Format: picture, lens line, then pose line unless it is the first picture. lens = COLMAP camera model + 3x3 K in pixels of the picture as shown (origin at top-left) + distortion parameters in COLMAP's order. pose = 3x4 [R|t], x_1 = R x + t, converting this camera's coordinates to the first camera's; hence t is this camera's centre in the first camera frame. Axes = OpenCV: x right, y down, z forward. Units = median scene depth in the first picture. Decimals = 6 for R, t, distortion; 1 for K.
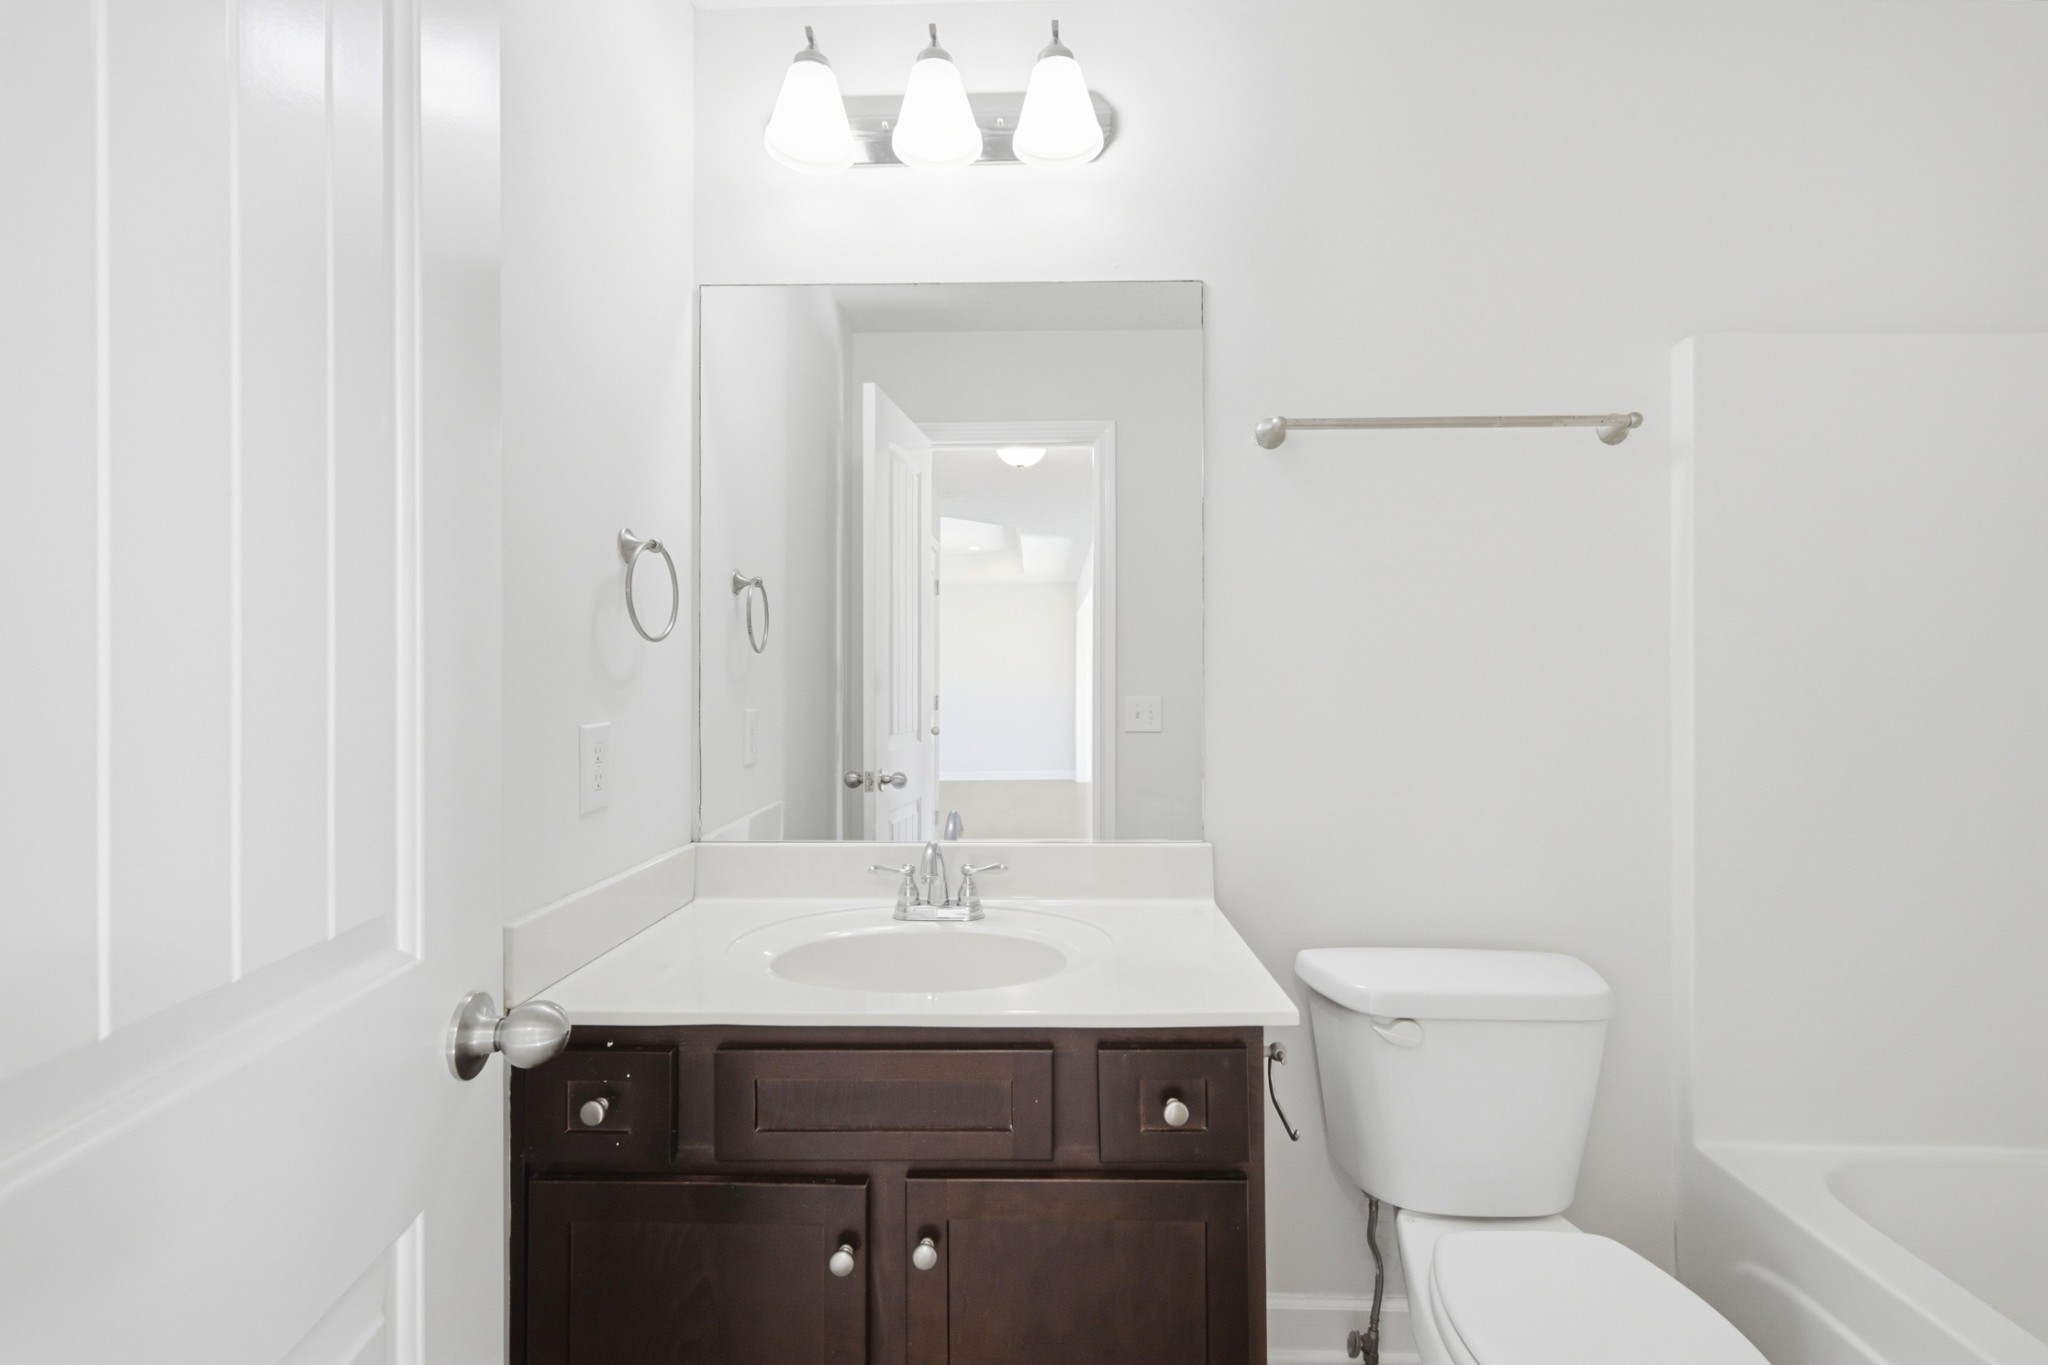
lens RADIAL K [[920.8, 0, 1024.0], [0, 920.8, 682.5], [0, 0, 1]] dist [0.002590, -0.000160]
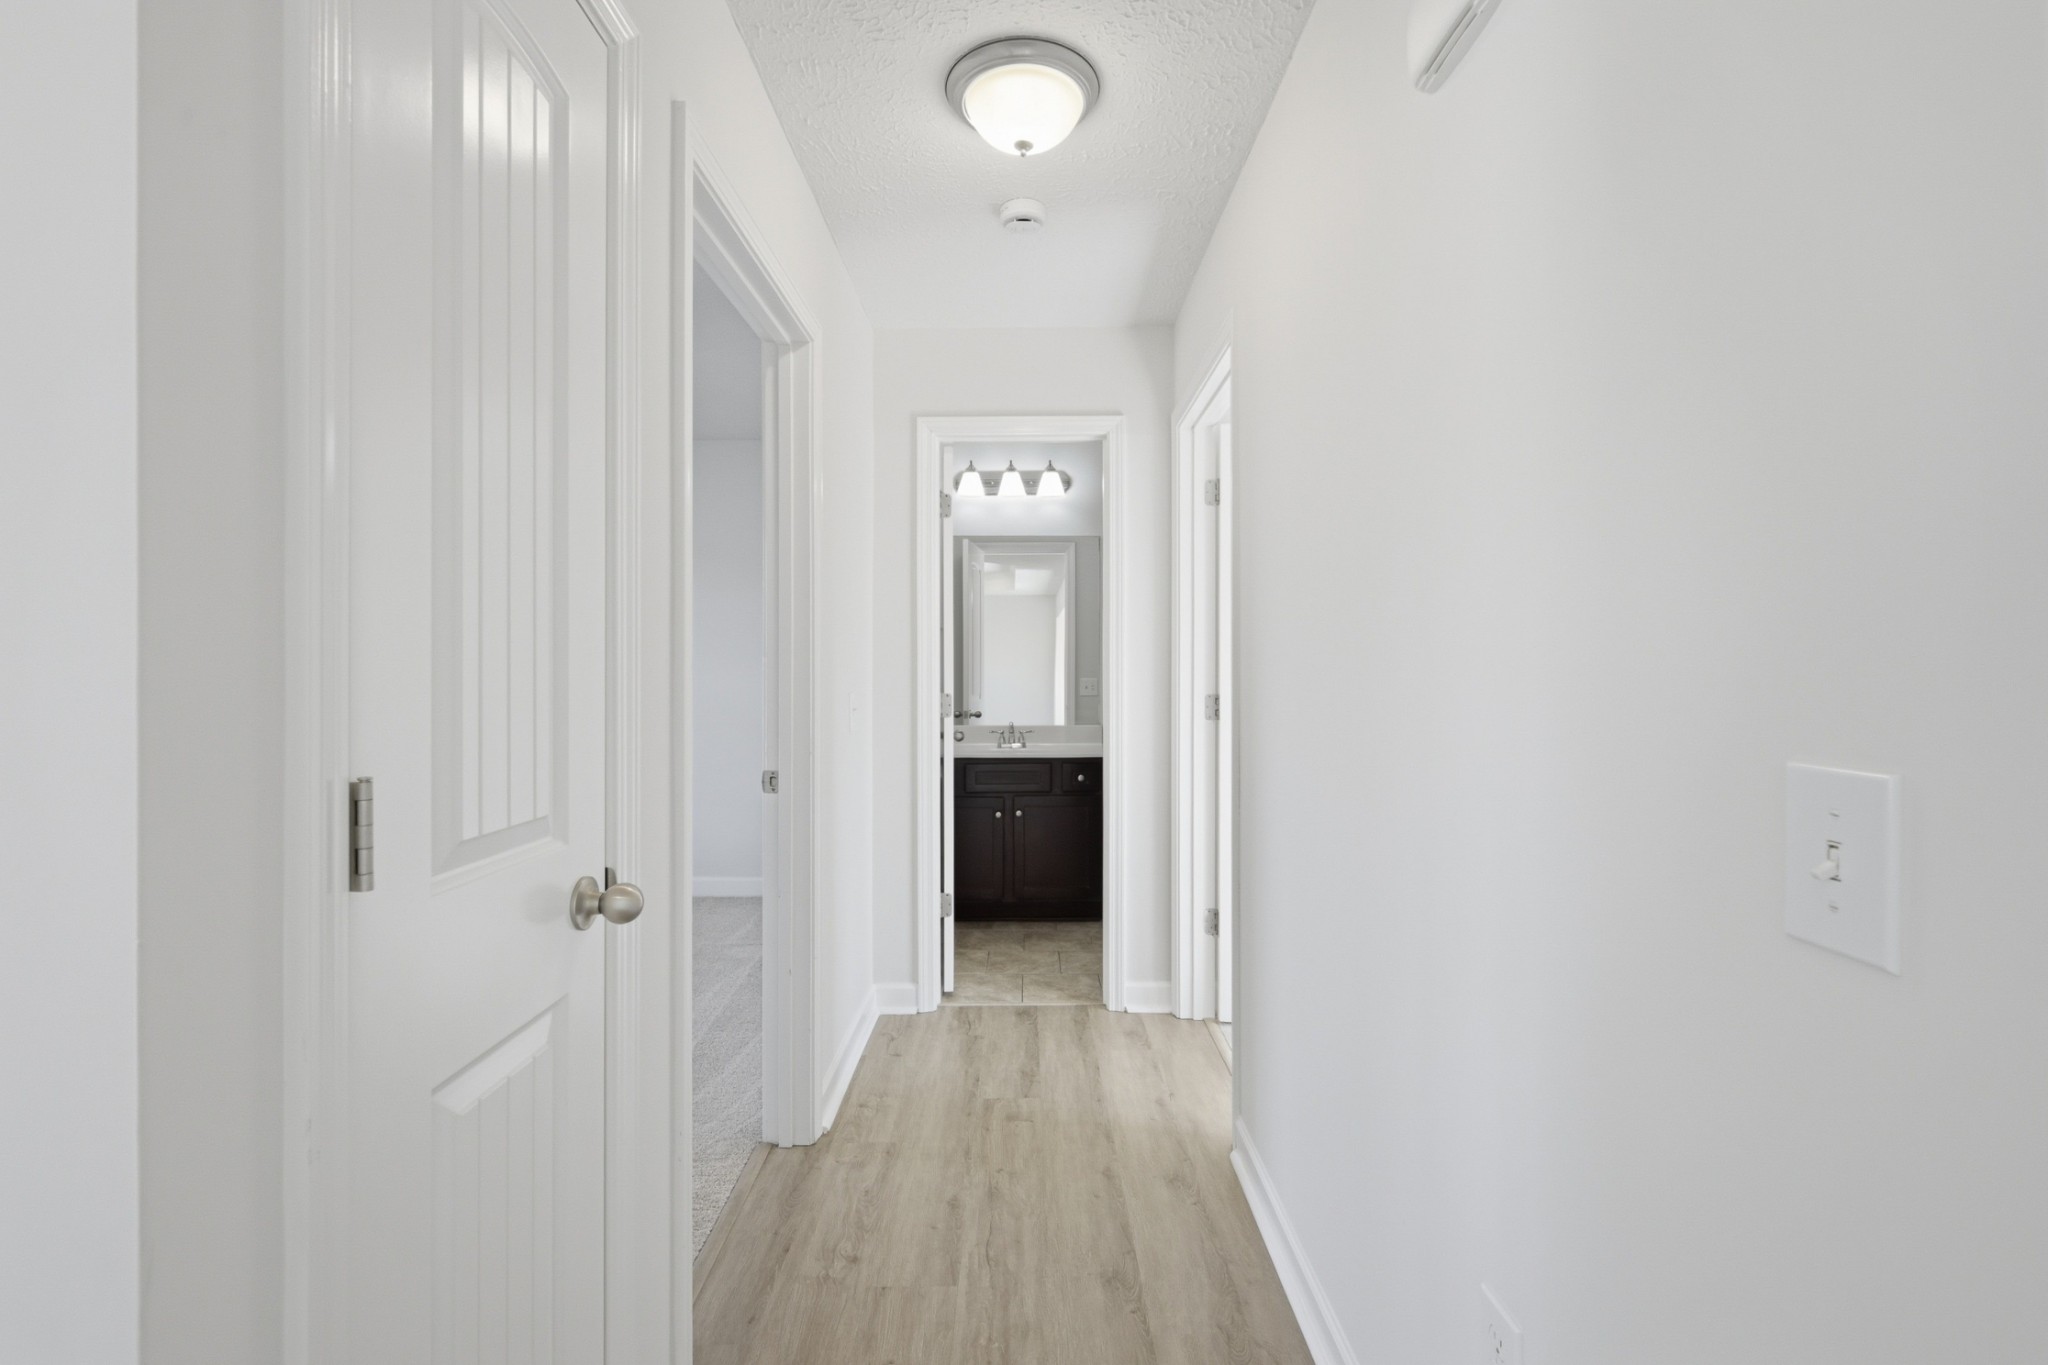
lens RADIAL K [[920.8, 0, 1024.0], [0, 920.8, 682.5], [0, 0, 1]] dist [0.002590, -0.000160]
pose [[0.999763, -0.000823, 0.021746, -0.115338], [0.000829, 1.000000, -0.000264, 0.044744], [-0.021746, 0.000282, 0.999763, -1.989066]]
